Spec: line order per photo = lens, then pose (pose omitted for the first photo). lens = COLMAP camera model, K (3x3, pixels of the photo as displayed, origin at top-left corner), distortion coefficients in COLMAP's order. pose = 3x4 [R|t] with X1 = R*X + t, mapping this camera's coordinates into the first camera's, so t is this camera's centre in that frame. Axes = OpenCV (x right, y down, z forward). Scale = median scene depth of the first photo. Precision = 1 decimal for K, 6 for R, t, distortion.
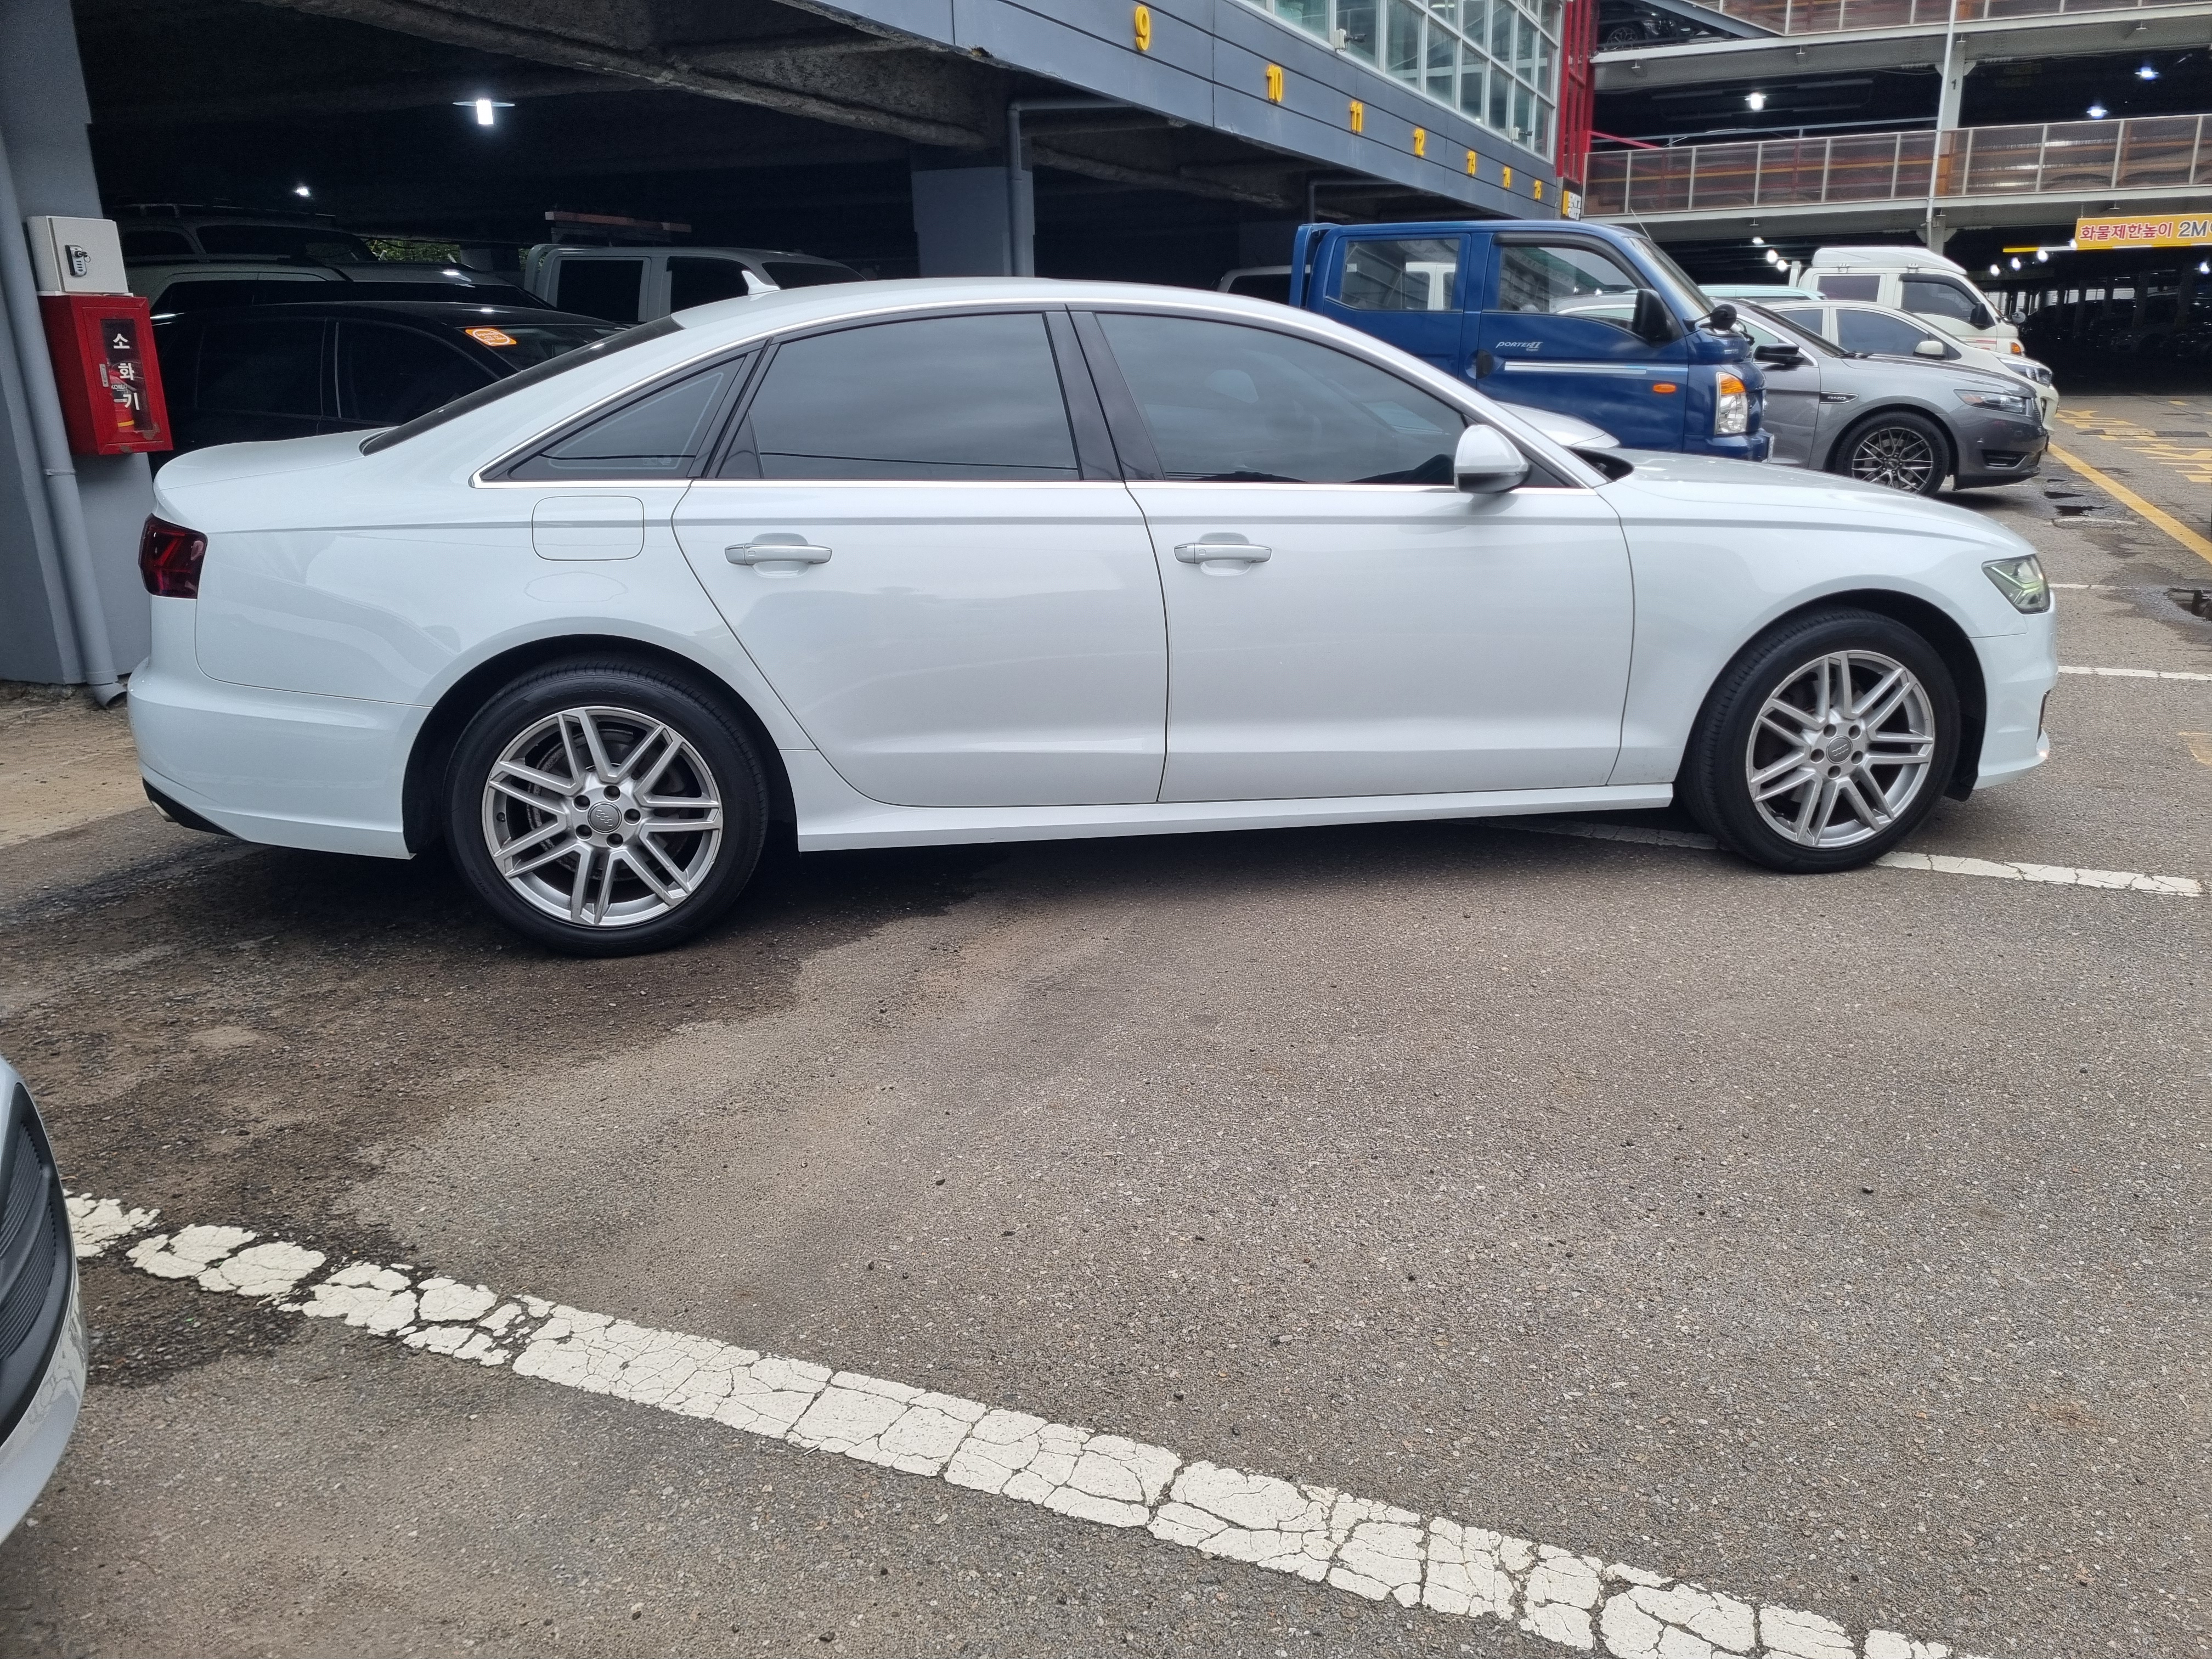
lens RADIAL K [[1695.3, 0, 1145.9], [0, 1695.3, 833.8], [0, 0, 1]] dist [0.046965, -0.040851]
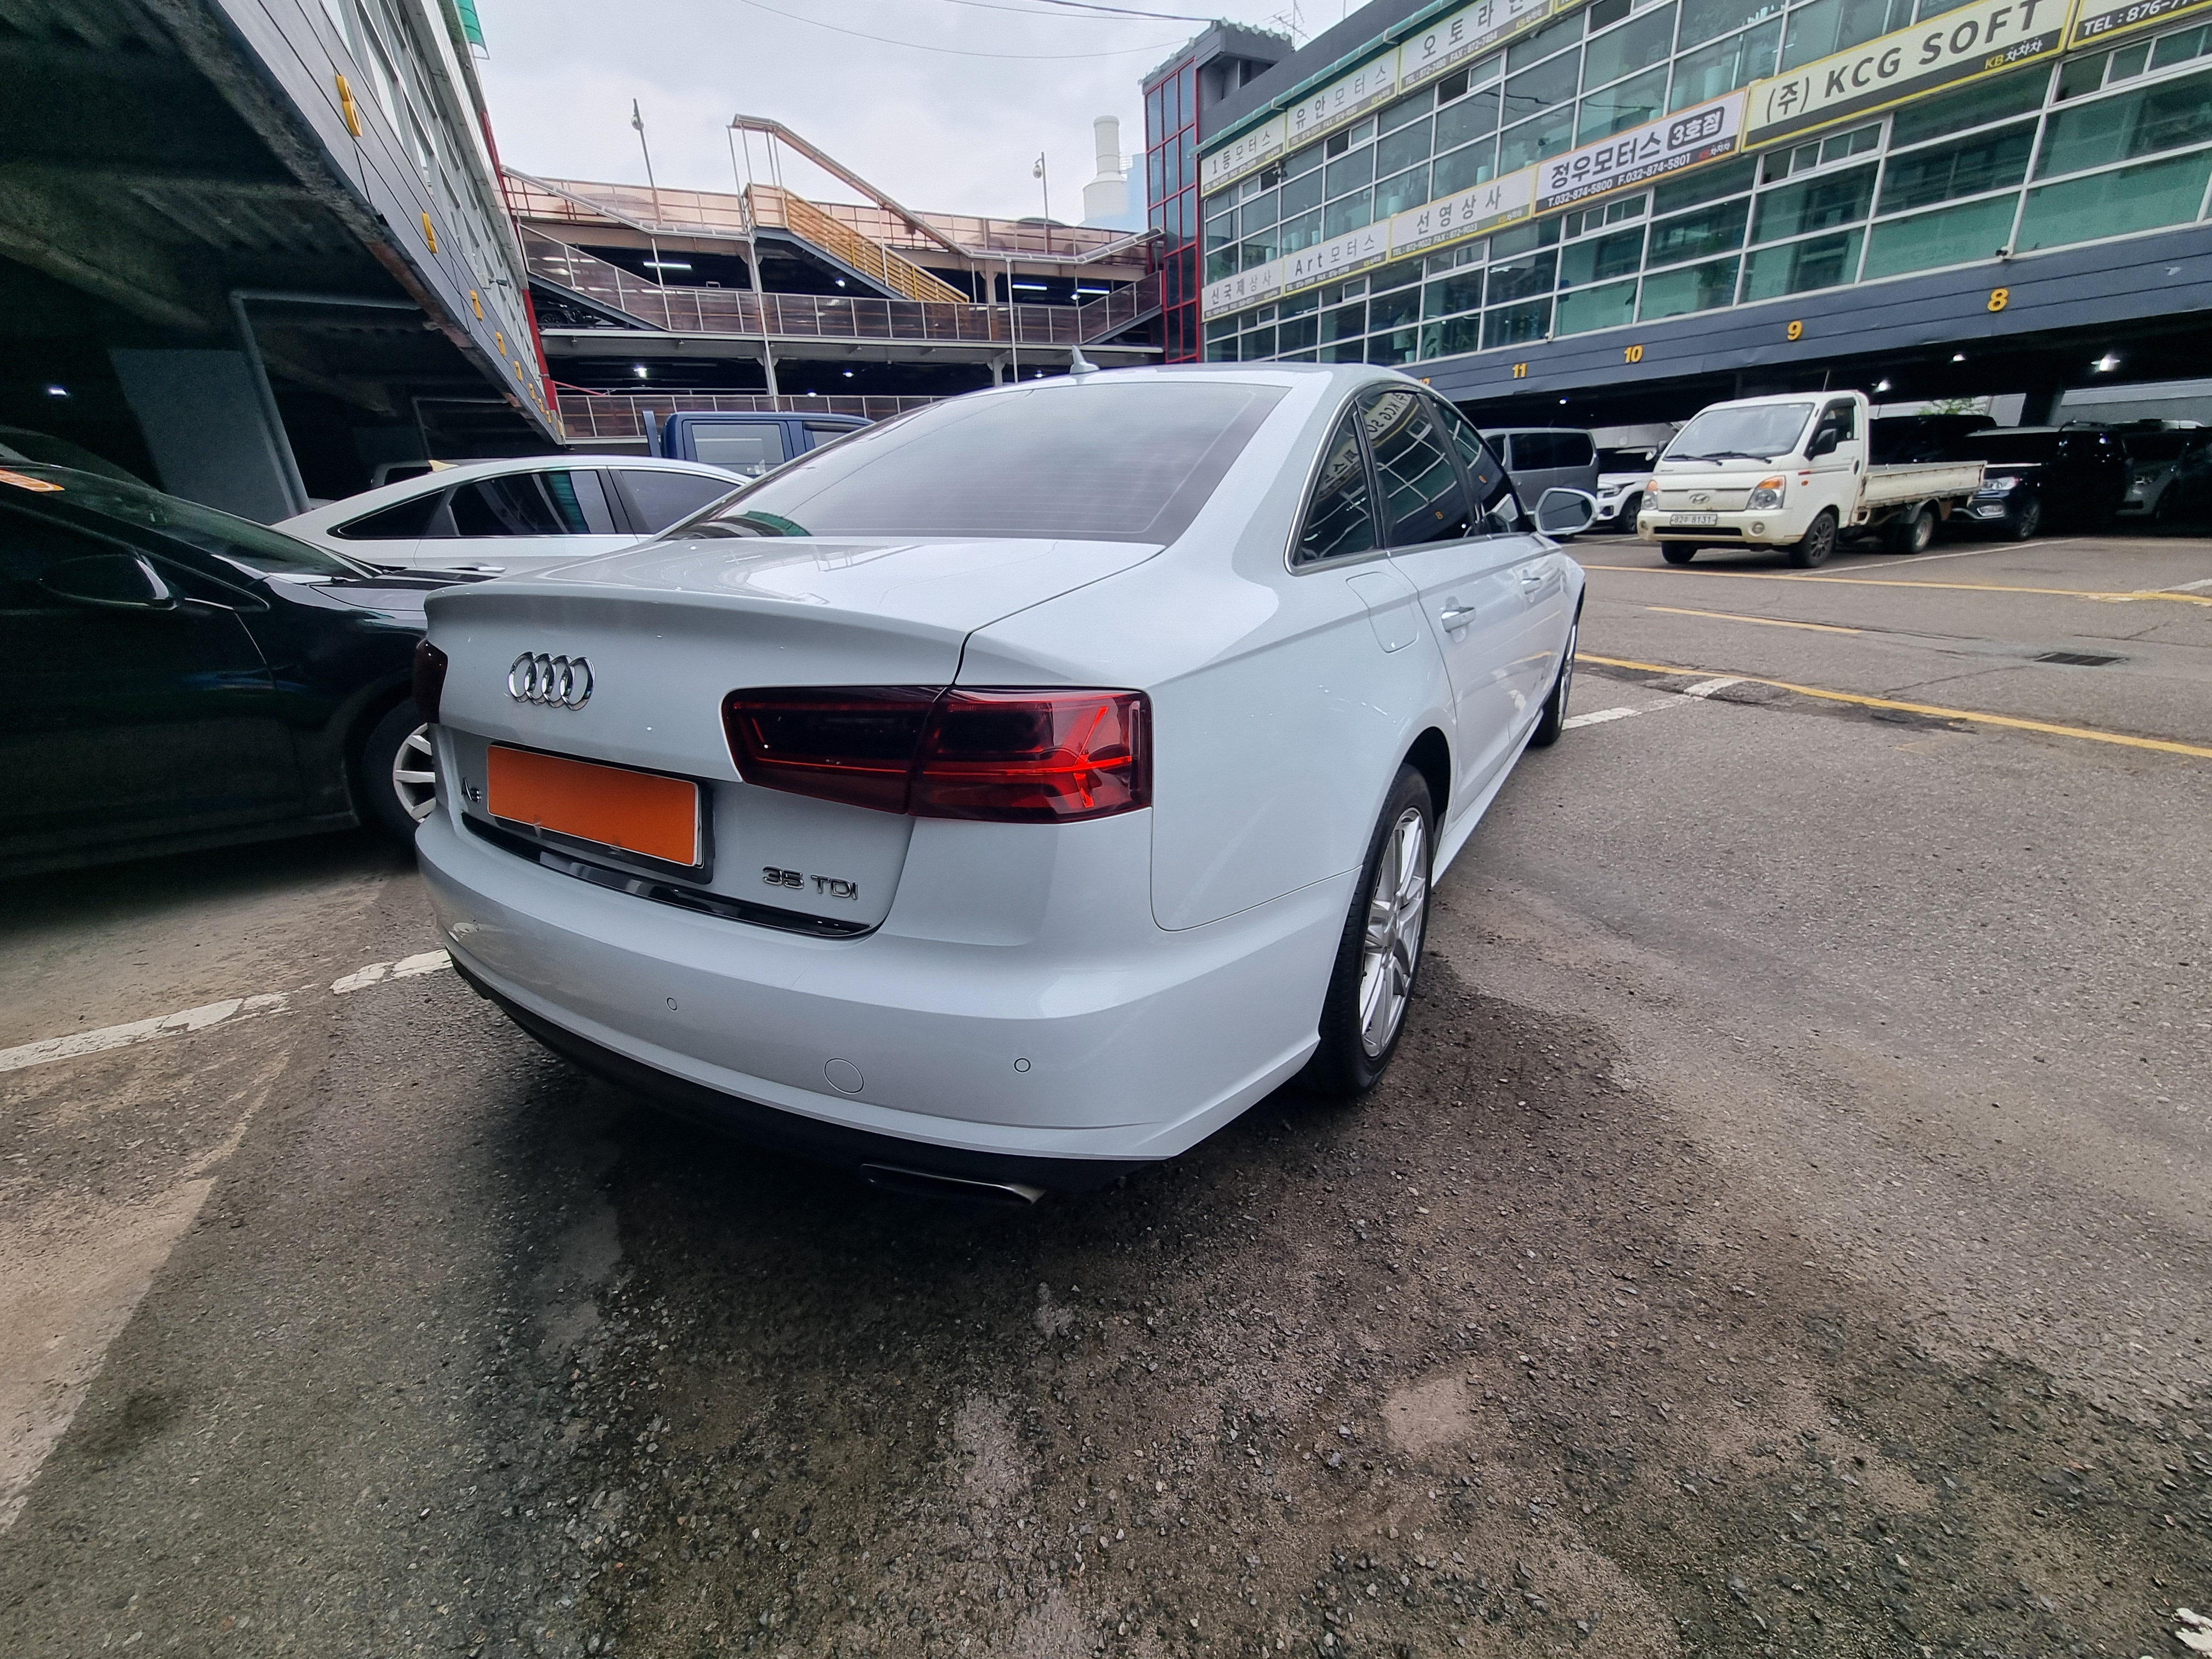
lens RADIAL K [[909.4, 0, 1118.7], [0, 909.4, 839.8], [0, 0, 1]] dist [-0.000848, 0.000417]
pose [[0.640113, -0.283026, 0.714249, -0.678959], [0.245674, 0.956265, 0.158752, -0.156022], [-0.727942, 0.073853, 0.681650, 0.694676]]
